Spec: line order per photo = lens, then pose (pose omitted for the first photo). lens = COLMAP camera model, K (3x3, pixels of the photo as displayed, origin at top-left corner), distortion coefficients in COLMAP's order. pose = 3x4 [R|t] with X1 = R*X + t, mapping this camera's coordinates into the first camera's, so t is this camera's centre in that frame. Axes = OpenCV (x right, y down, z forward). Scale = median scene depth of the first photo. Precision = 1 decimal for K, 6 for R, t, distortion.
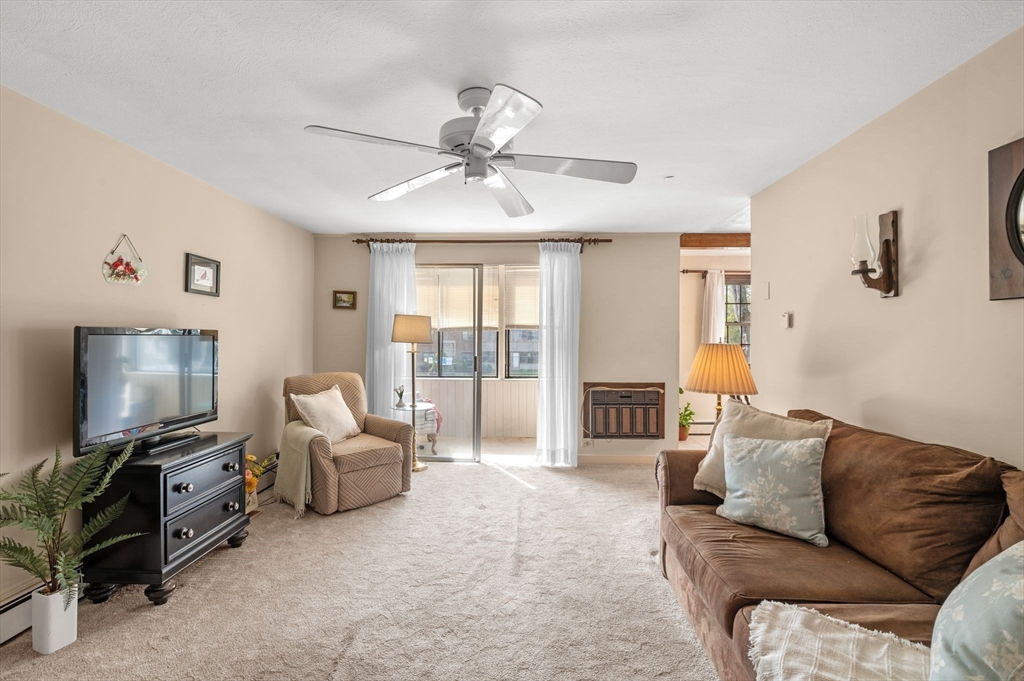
lens RADIAL K [[457.0, 0, 509.6], [0, 457.0, 337.7], [0, 0, 1]] dist [-0.003818, -0.000941]
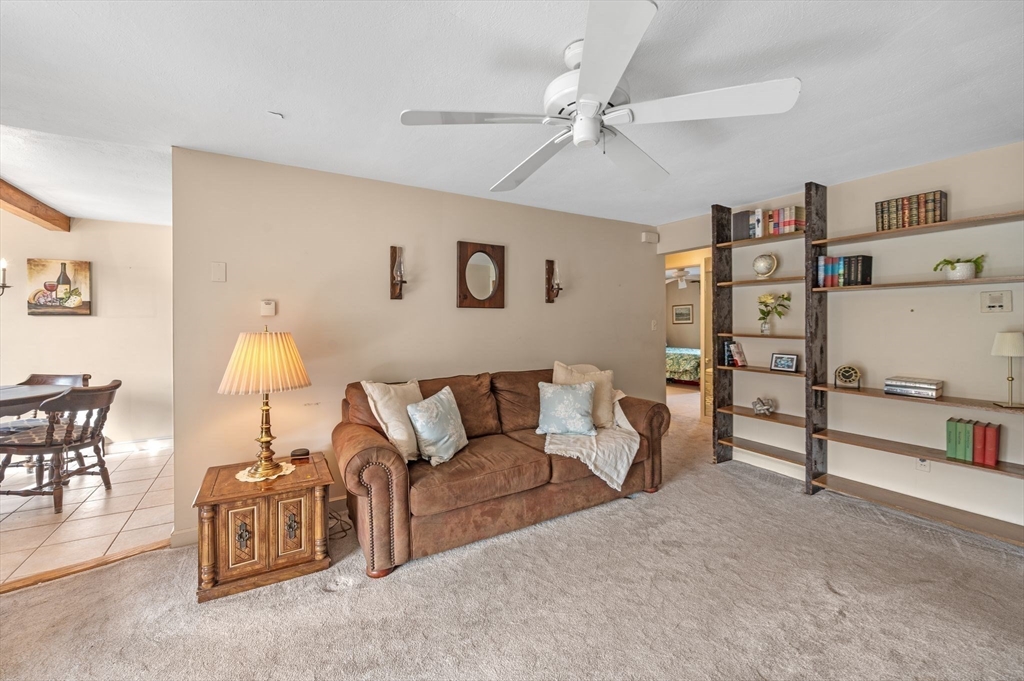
lens RADIAL K [[416.9, 0, 517.1], [0, 416.9, 321.0], [0, 0, 1]] dist [-0.009792, -0.000445]
pose [[-0.559945, 0.005673, 0.828511, -0.406333], [0.005834, 0.999979, -0.002905, -0.003694], [-0.828509, 0.003207, -0.559966, 0.953311]]
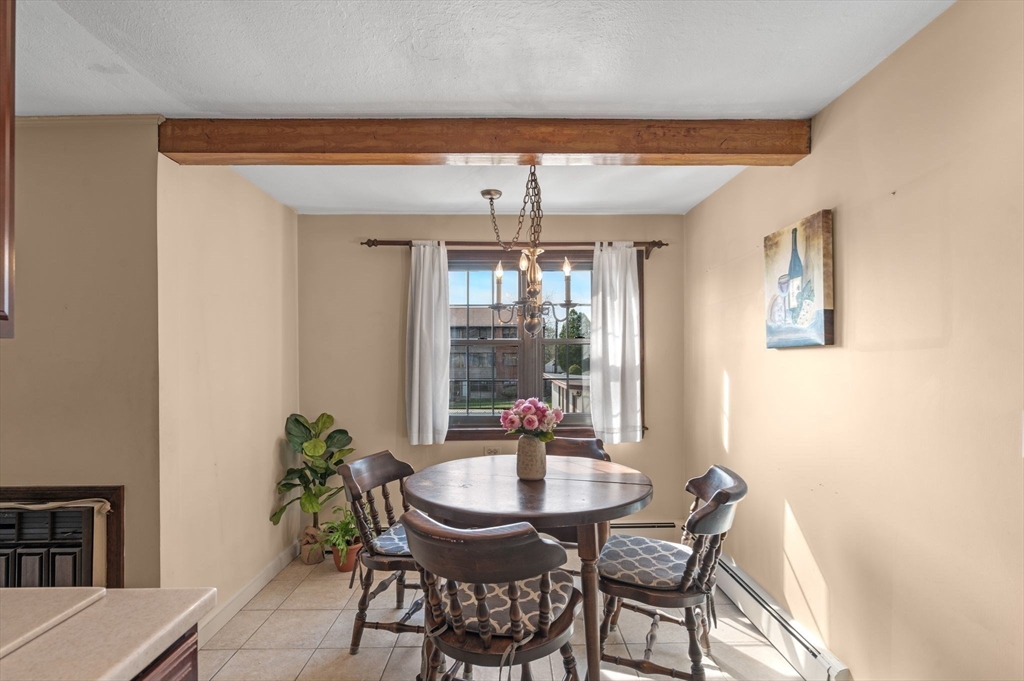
lens RADIAL K [[491.6, 0, 515.1], [0, 491.6, 360.5], [0, 0, 1]] dist [-0.002432, -0.000295]
pose [[0.998606, -0.004875, 0.052552, 0.928458], [0.004893, 0.999988, -0.000217, -0.016137], [-0.052551, 0.000474, 0.998618, 0.764211]]
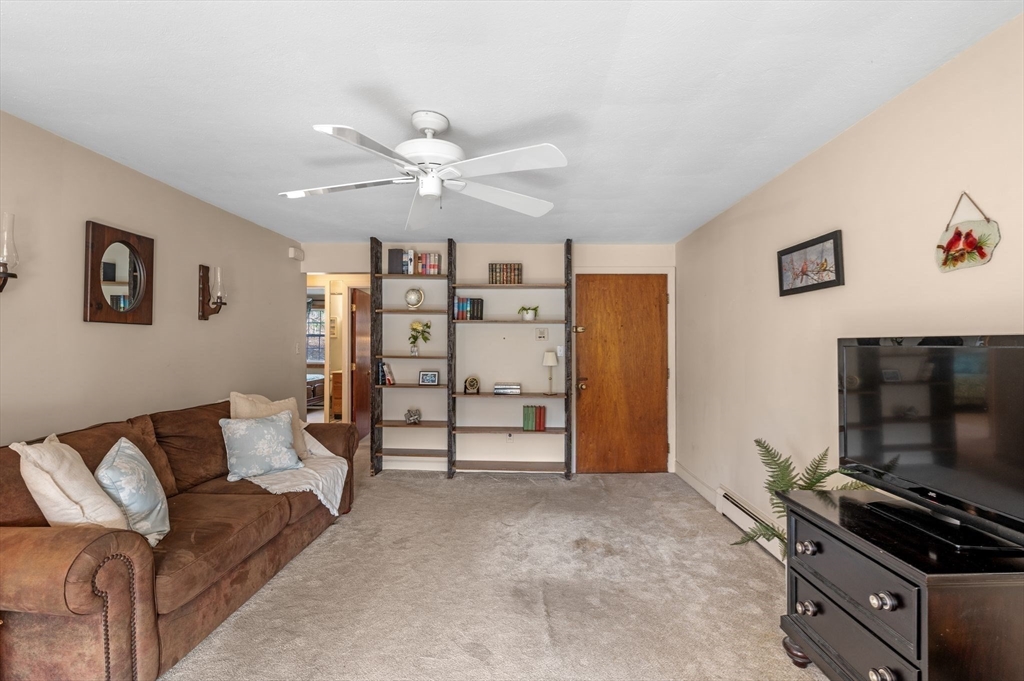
lens RADIAL K [[465.6, 0, 514.1], [0, 465.6, 337.0], [0, 0, 1]] dist [-0.002613, -0.000445]
pose [[-0.999771, -0.002841, -0.021228, -0.148034], [-0.002543, 0.999898, -0.014063, -0.007249], [0.021266, -0.014006, -0.999676, 1.268612]]
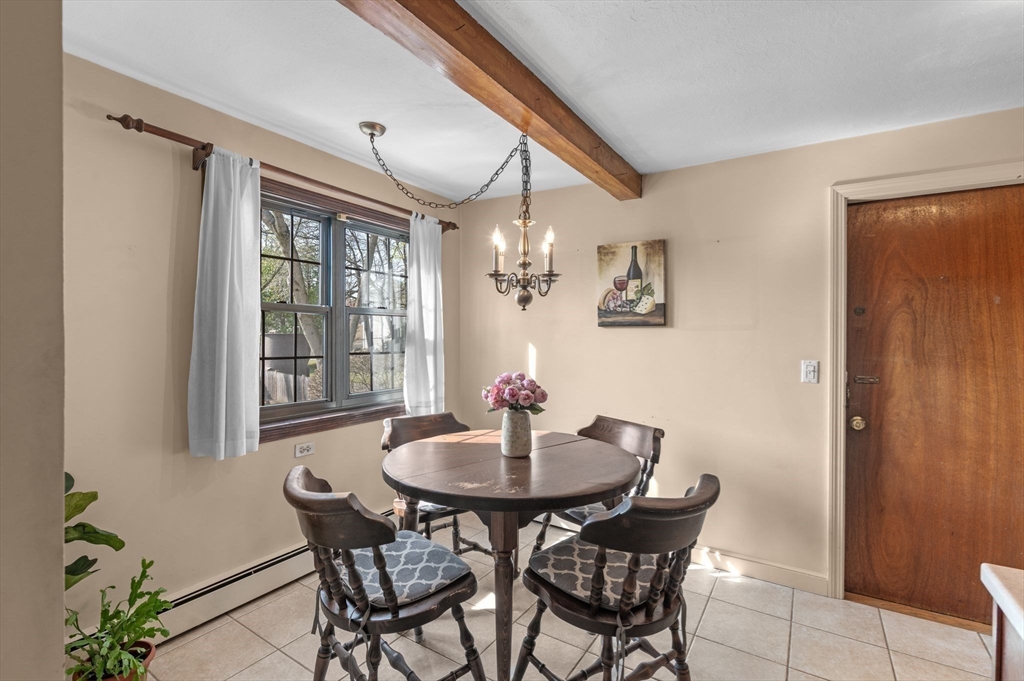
lens RADIAL K [[457.0, 0, 509.6], [0, 457.0, 337.7], [0, 0, 1]] dist [-0.003818, -0.000941]
pose [[0.508366, -0.004600, 0.861129, 0.454295], [-0.005170, 0.999951, 0.008394, -0.016147], [-0.861126, -0.008719, 0.508317, 1.137083]]
